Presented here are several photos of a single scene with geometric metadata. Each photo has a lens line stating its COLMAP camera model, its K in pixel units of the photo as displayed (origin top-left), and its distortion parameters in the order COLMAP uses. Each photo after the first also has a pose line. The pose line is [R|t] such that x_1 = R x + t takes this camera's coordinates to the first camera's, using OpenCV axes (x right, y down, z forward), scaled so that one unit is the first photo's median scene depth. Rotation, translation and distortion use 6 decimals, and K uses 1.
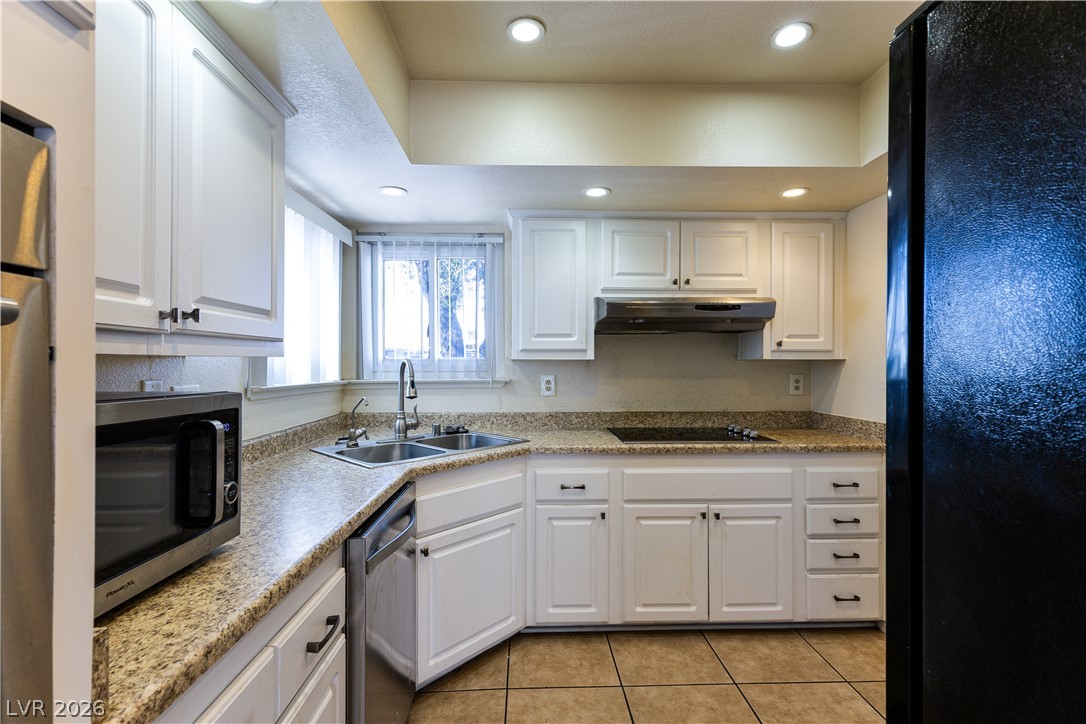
lens RADIAL K [[503.5, 0, 536.6], [0, 503.5, 359.9], [0, 0, 1]] dist [0.012598, -0.002703]
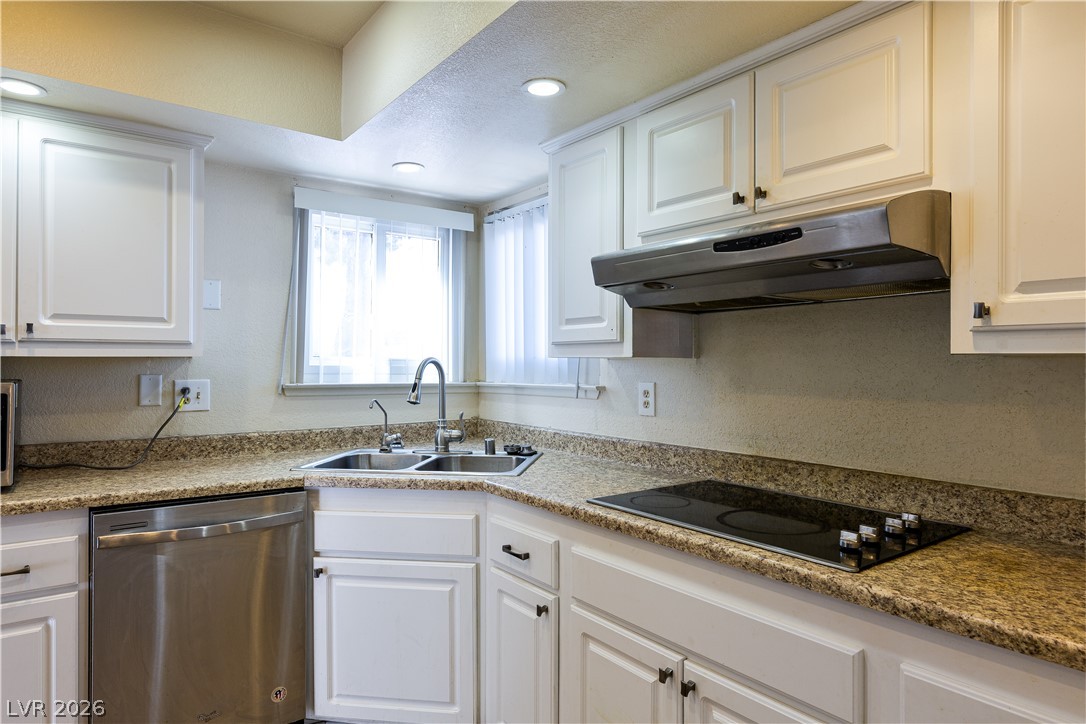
lens RADIAL K [[654.6, 0, 533.5], [0, 654.6, 359.0], [0, 0, 1]] dist [0.003502, 0.002104]
pose [[0.562842, -0.003982, -0.826555, 0.746038], [0.002630, 0.999992, -0.003027, 0.003591], [0.826560, -0.000470, 0.562848, 0.511555]]
